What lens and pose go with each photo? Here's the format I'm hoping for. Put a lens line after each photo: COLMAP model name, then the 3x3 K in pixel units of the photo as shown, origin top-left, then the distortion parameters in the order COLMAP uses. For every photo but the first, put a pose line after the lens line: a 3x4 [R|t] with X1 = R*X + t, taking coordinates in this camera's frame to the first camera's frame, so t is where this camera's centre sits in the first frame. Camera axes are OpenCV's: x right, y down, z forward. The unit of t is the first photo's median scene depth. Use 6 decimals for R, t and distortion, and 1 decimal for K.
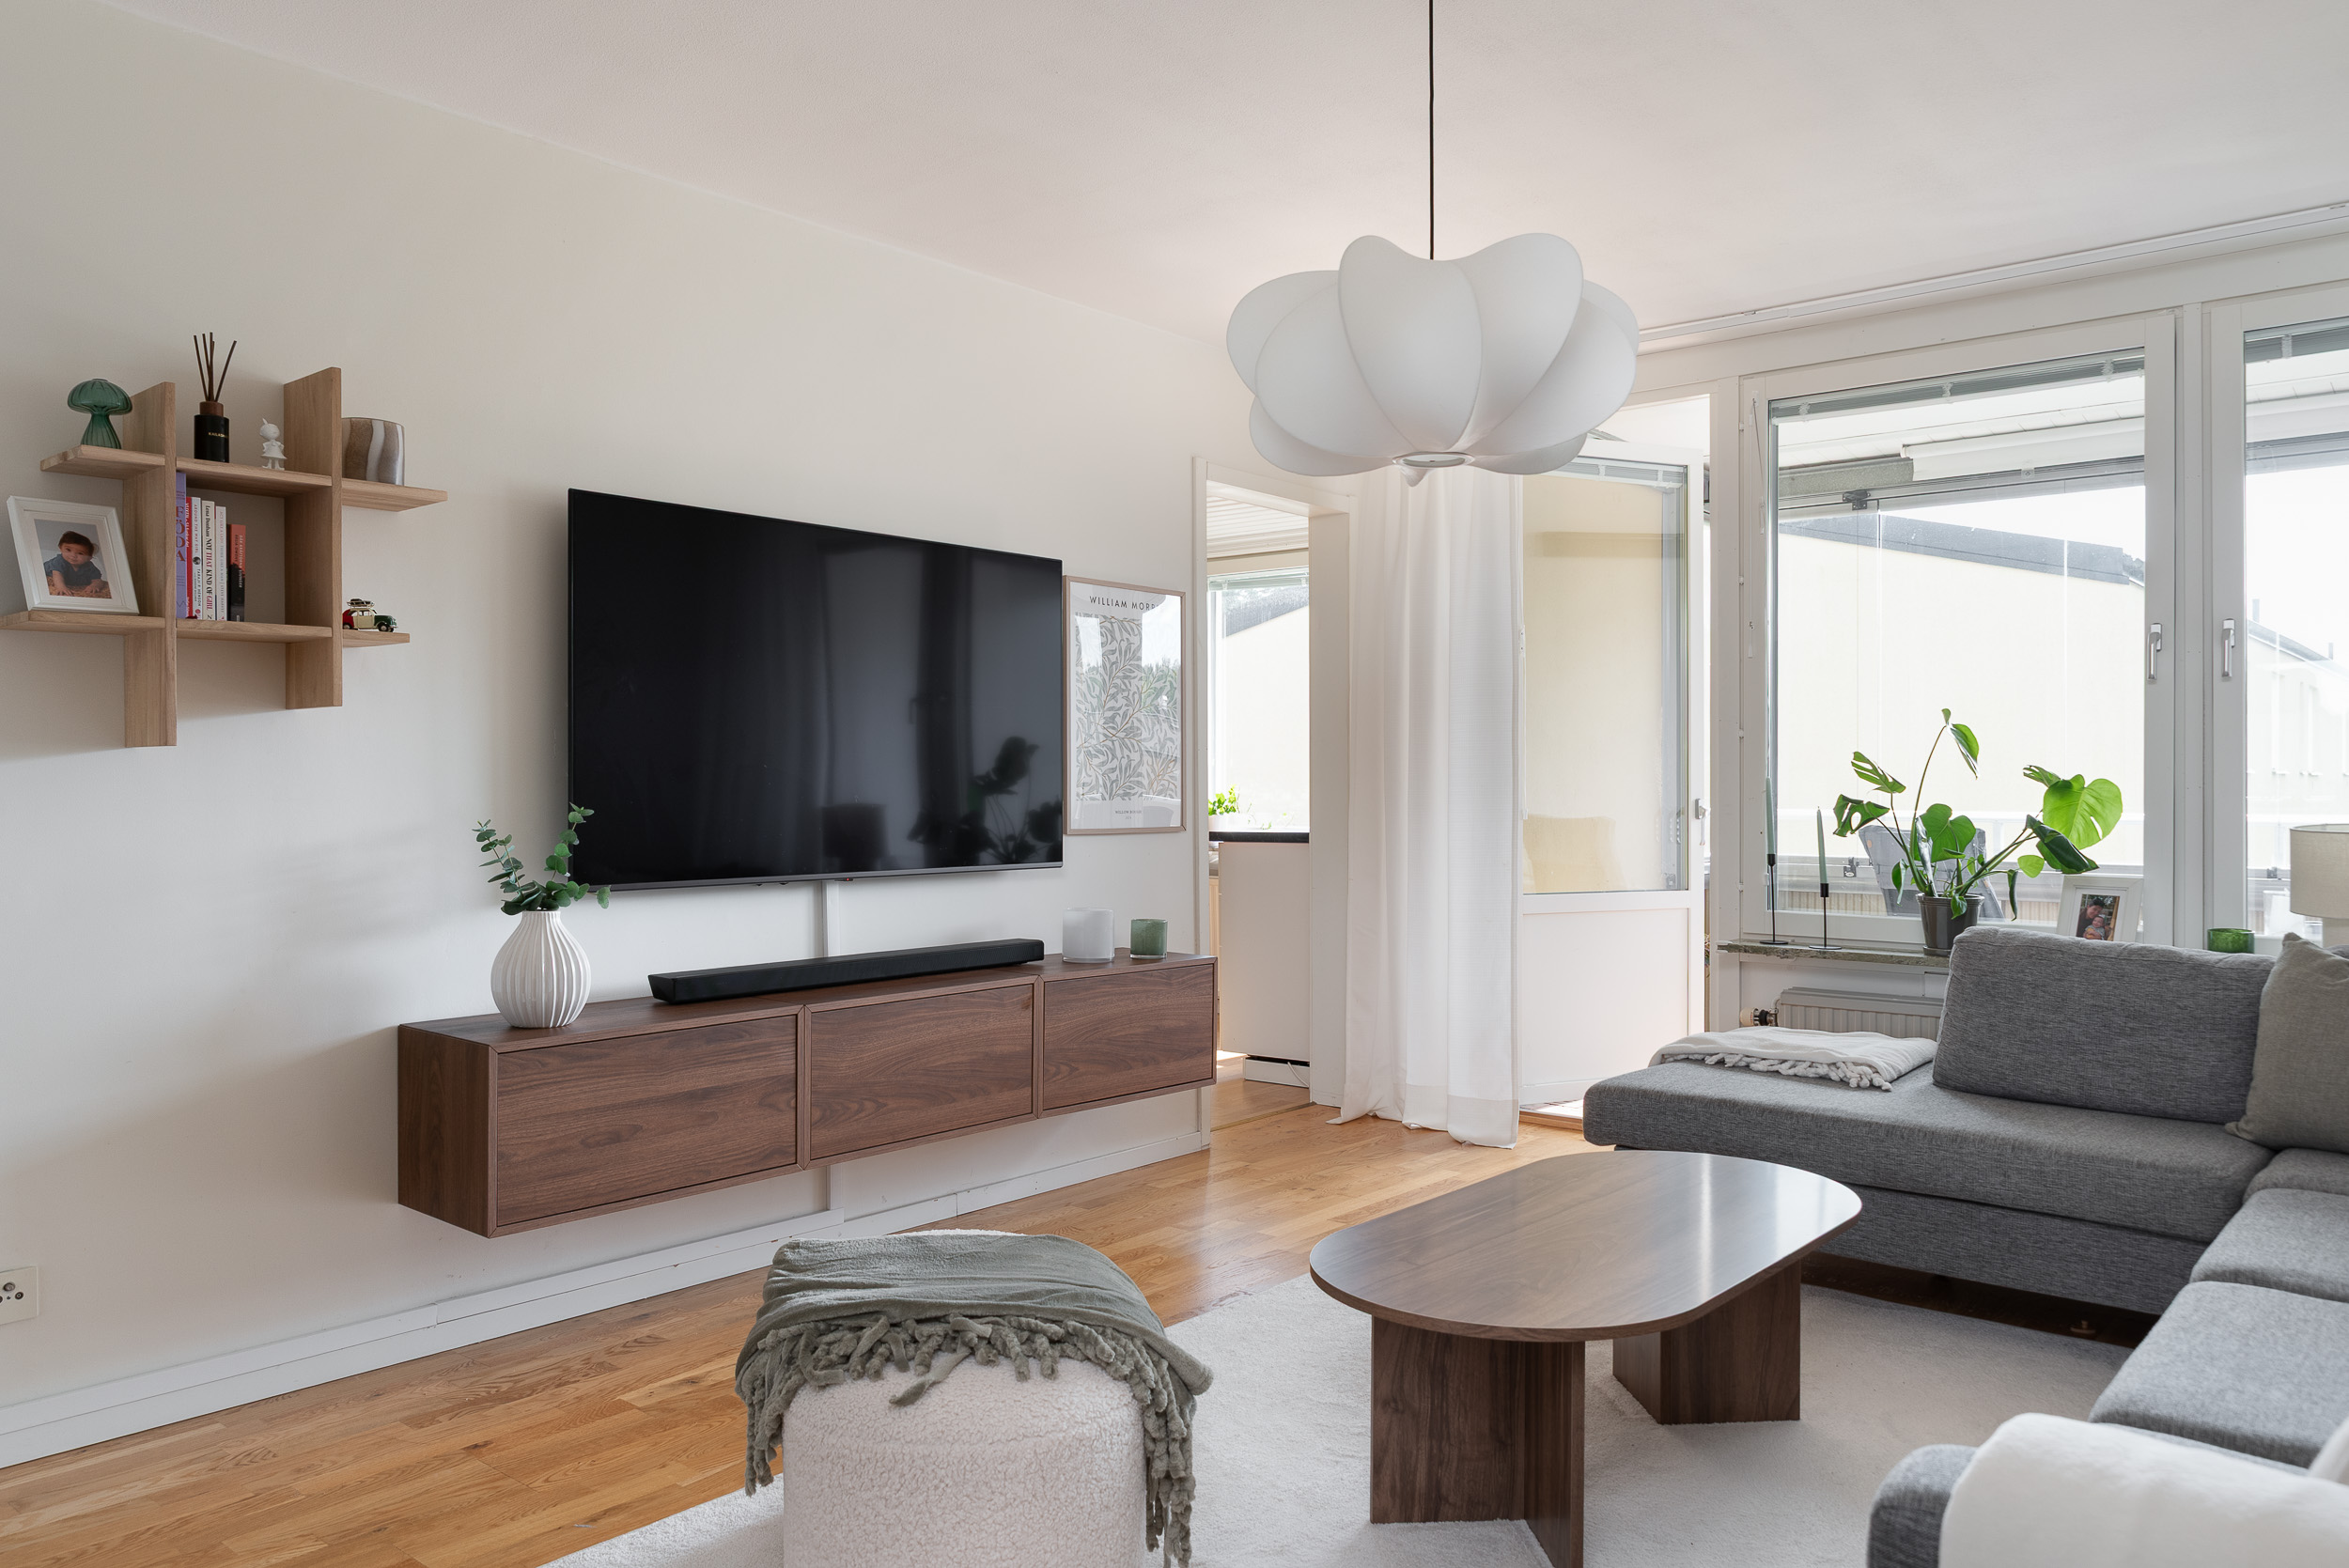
lens RADIAL K [[1691.6, 0, 1174.5], [0, 1691.6, 784.0], [0, 0, 1]] dist [-0.006560, -0.003897]
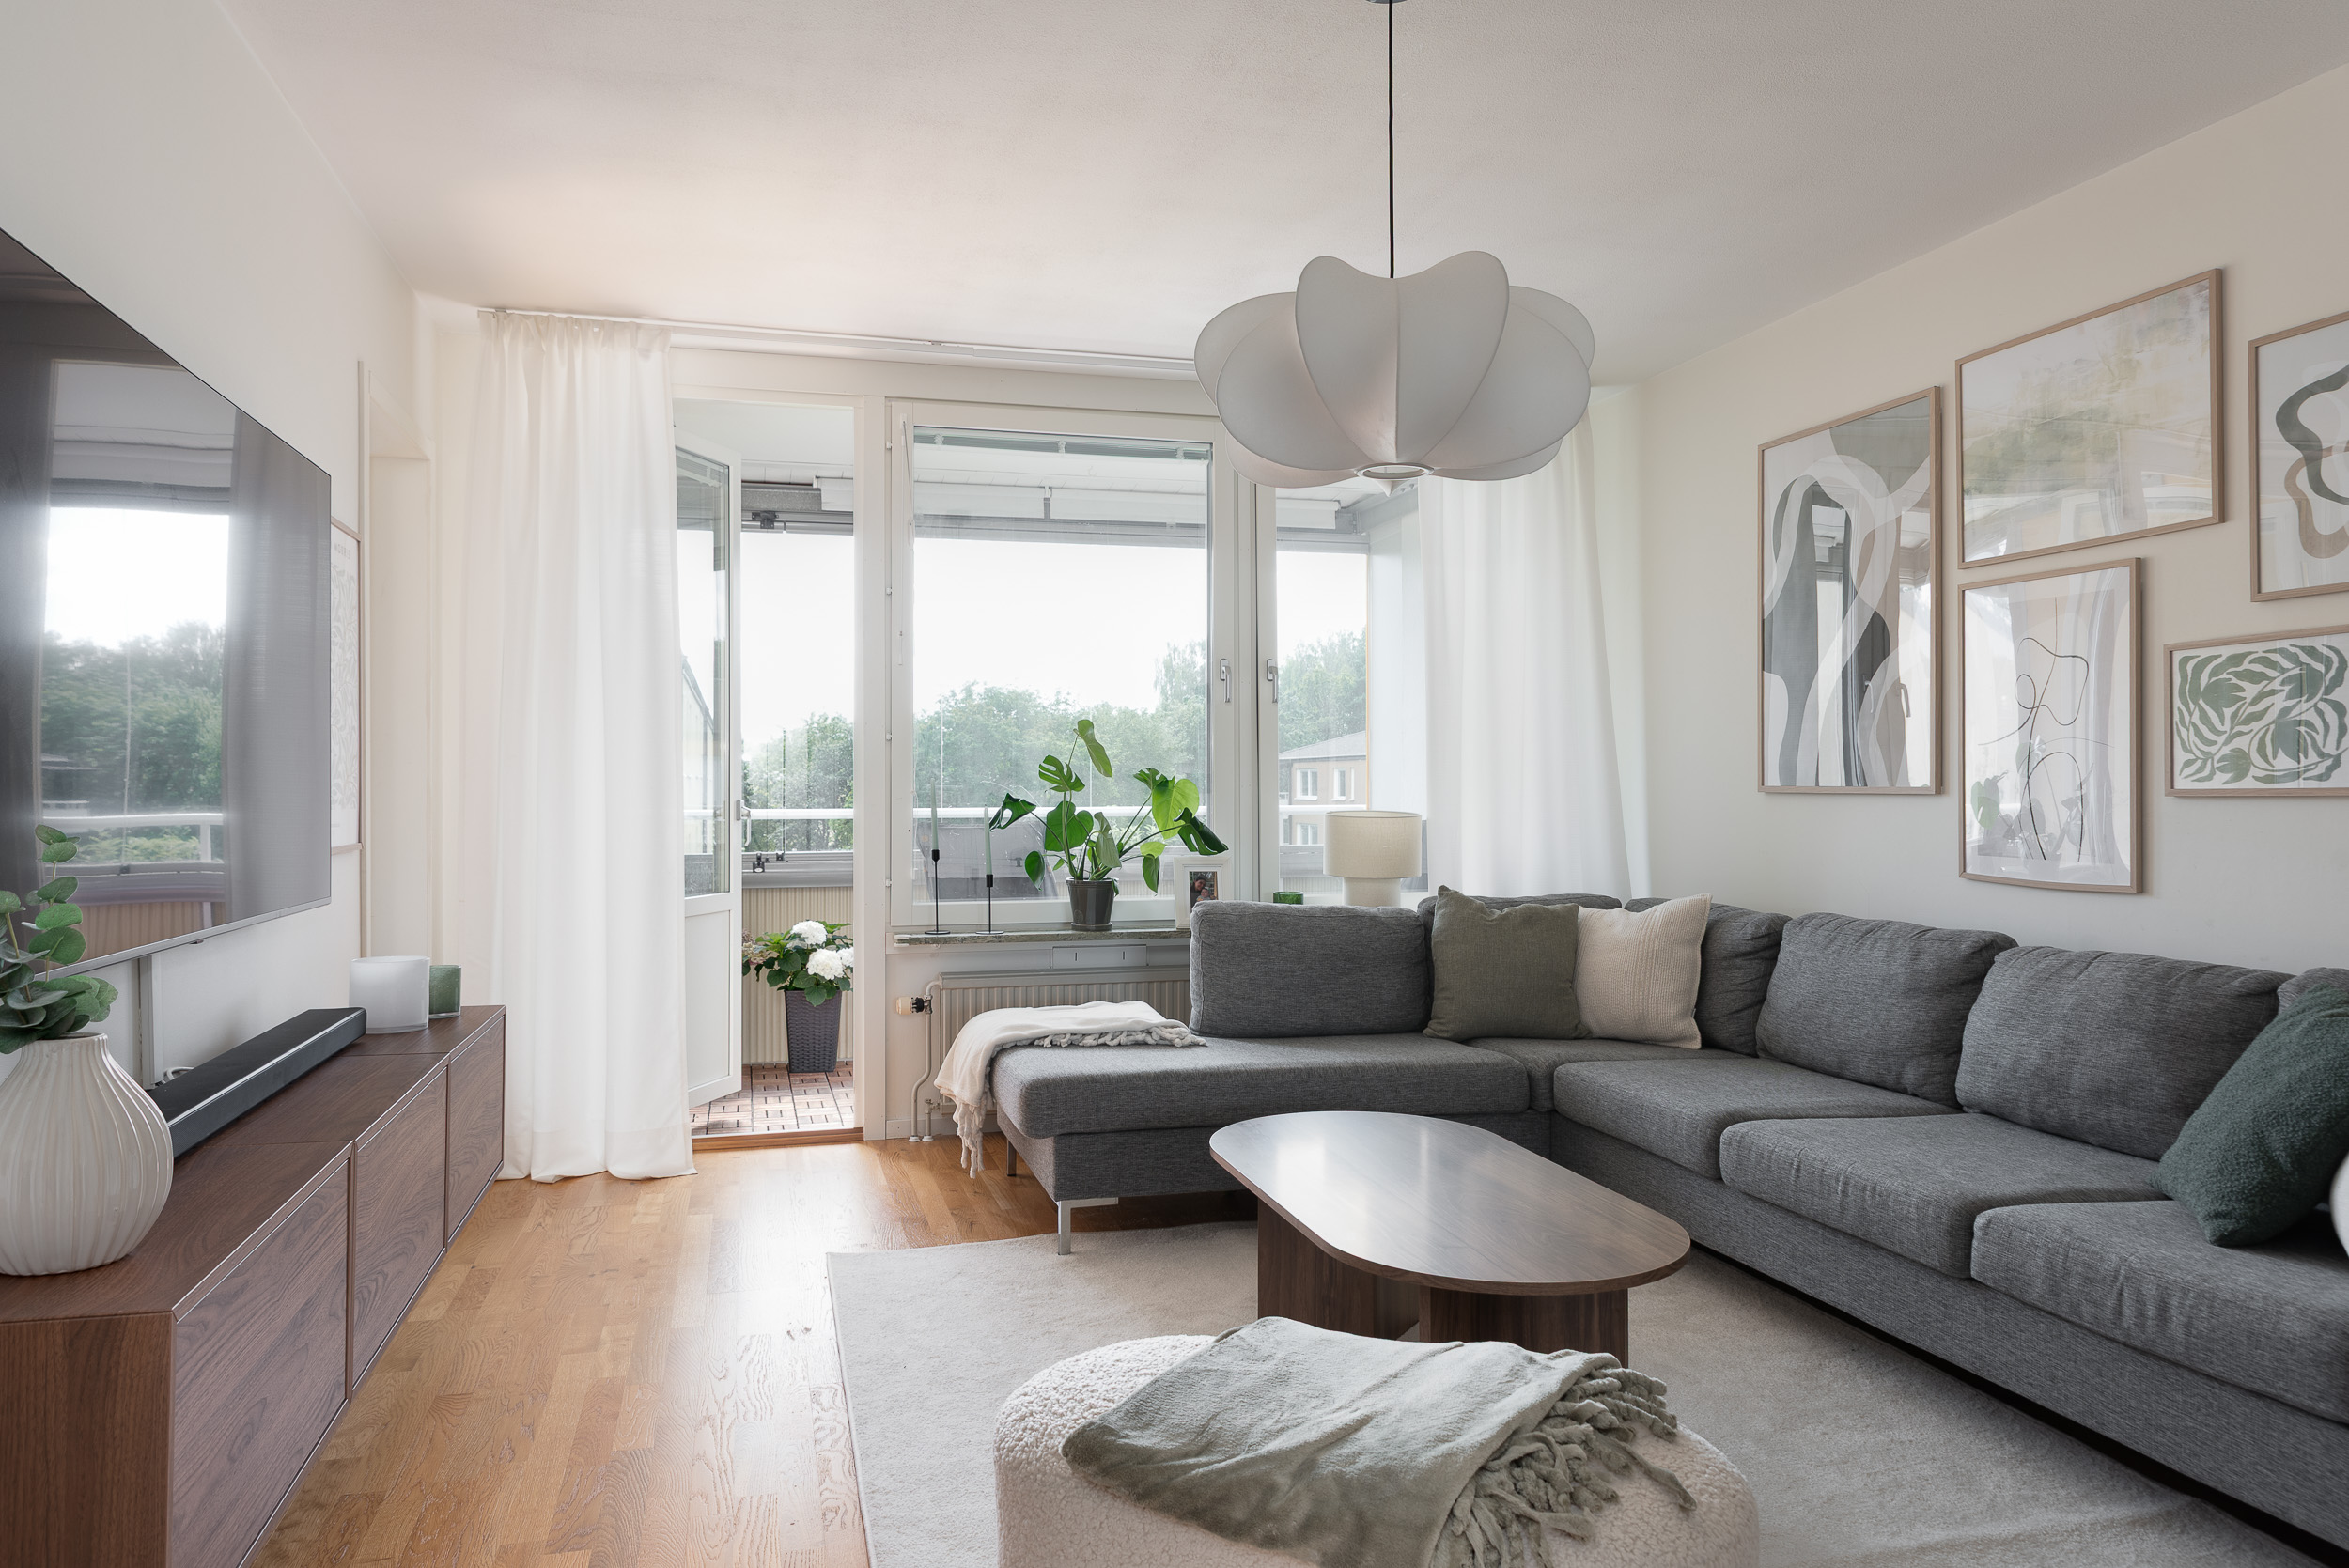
lens RADIAL K [[1594.6, 0, 1180.2], [0, 1594.6, 755.9], [0, 0, 1]] dist [0.008103, -0.001028]
pose [[0.569017, 0.009599, 0.822270, -0.525403], [0.005487, 0.999865, -0.015469, -0.002152], [-0.822307, 0.013314, 0.568888, 0.398404]]
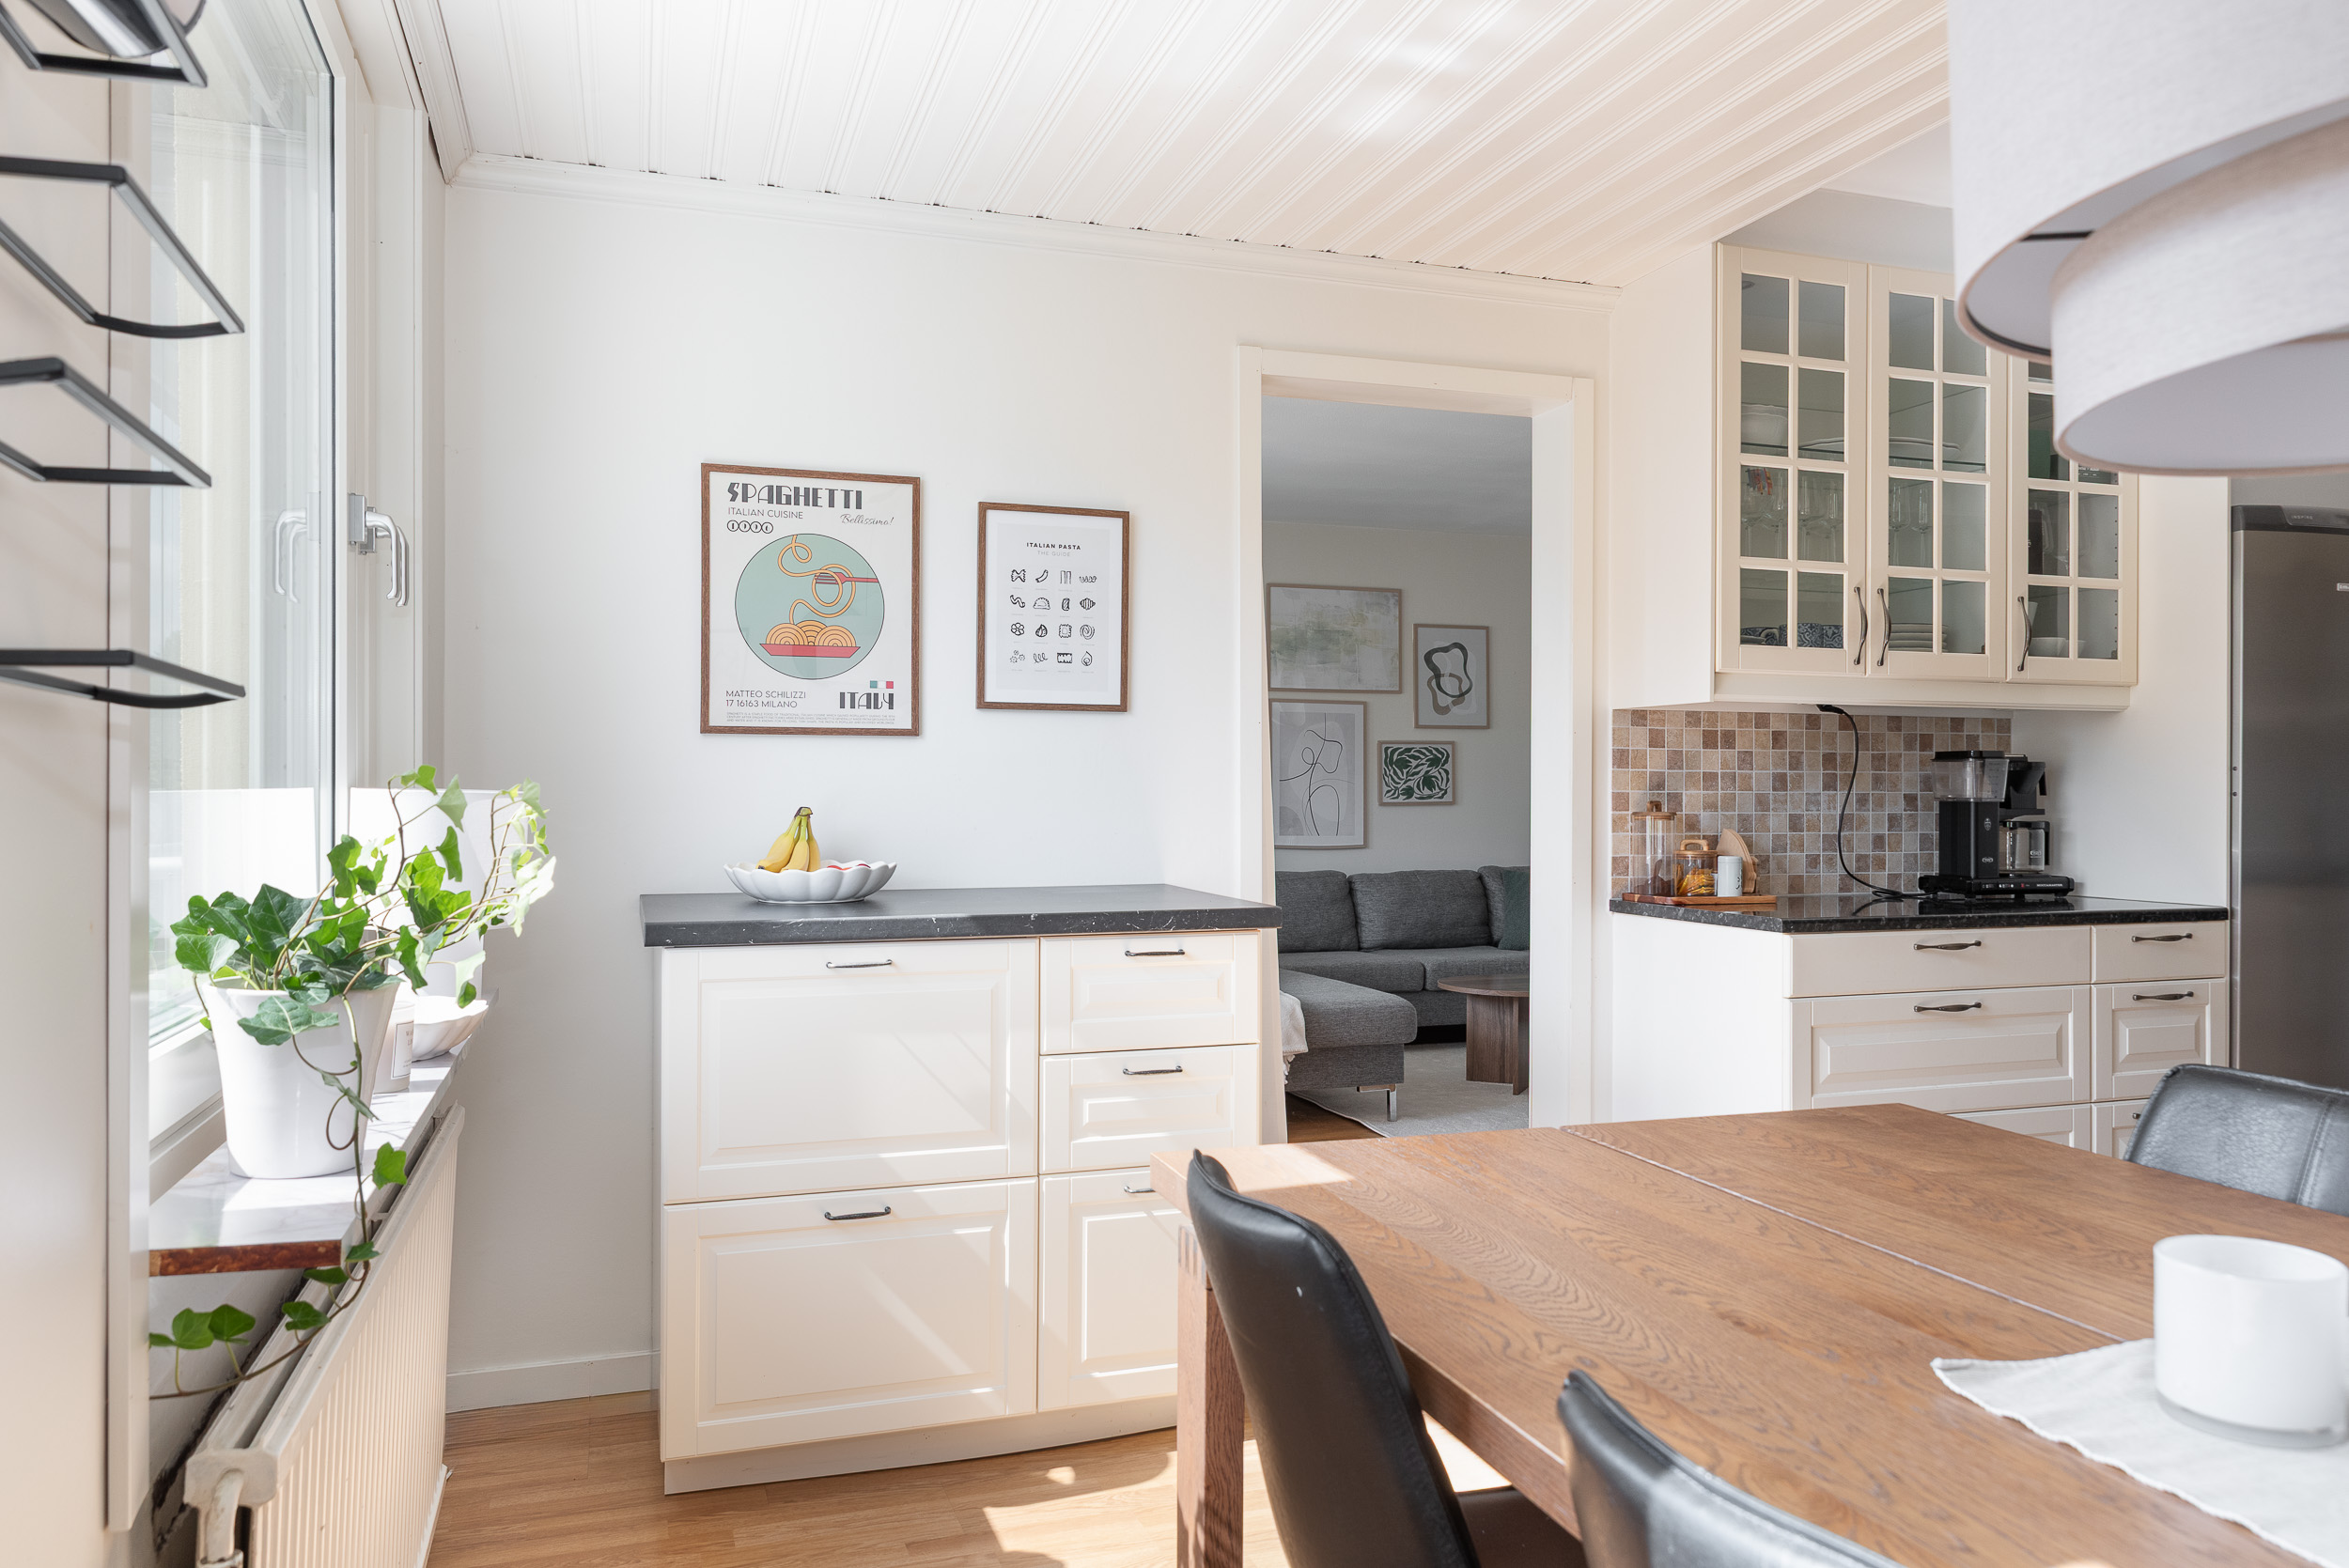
lens RADIAL K [[1609.7, 0, 1174.5], [0, 1609.7, 784.0], [0, 0, 1]] dist [0.004874, -0.002262]
pose [[-0.856756, 0.000515, 0.515722, -0.332504], [-0.002360, 0.999985, -0.004920, -0.007611], [-0.515717, -0.005433, -0.856742, 2.475286]]
